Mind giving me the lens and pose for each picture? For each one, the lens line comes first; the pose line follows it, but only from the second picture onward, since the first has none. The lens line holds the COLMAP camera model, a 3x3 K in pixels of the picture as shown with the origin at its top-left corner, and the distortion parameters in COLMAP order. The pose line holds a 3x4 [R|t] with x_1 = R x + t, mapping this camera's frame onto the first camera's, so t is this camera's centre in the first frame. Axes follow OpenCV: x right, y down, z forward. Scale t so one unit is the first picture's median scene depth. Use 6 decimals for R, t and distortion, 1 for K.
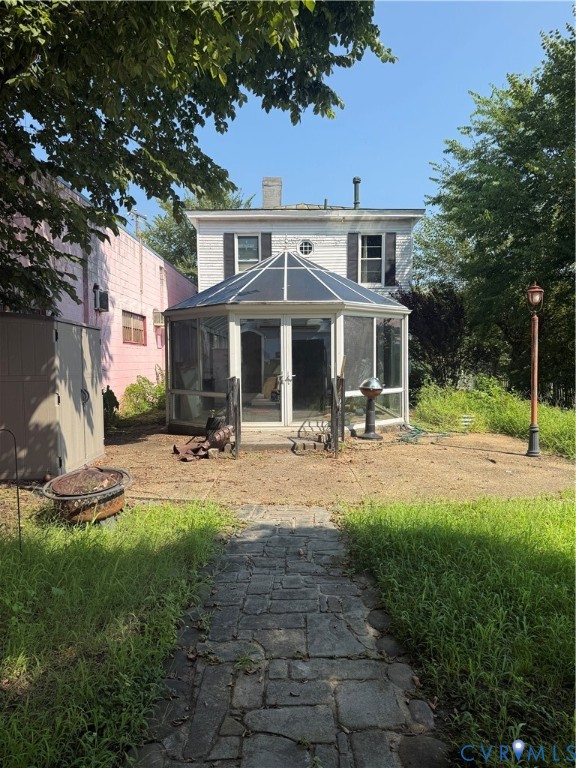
lens RADIAL K [[539.0, 0, 289.6], [0, 539.0, 382.1], [0, 0, 1]] dist [0.001733, 0.000848]
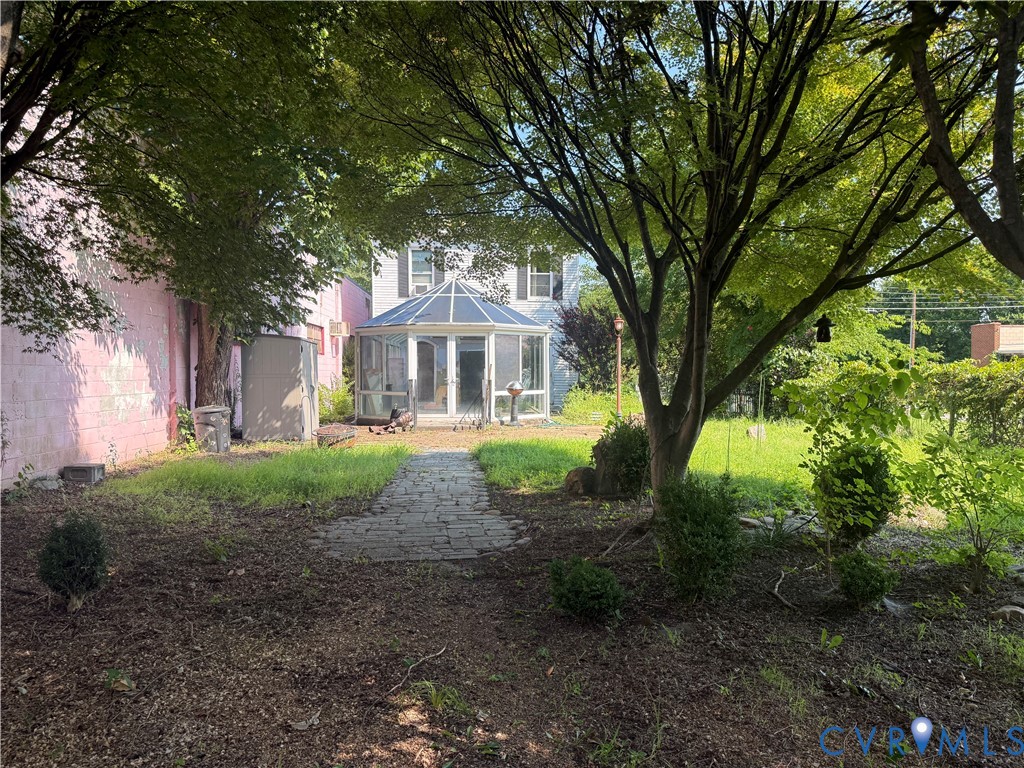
lens RADIAL K [[718.6, 0, 508.3], [0, 718.6, 386.0], [0, 0, 1]] dist [0.001733, 0.000848]
pose [[0.998795, 0.006495, 0.048652, 0.046194], [-0.005284, 0.999674, -0.024989, 0.046759], [-0.048798, 0.024702, 0.998503, -0.742368]]
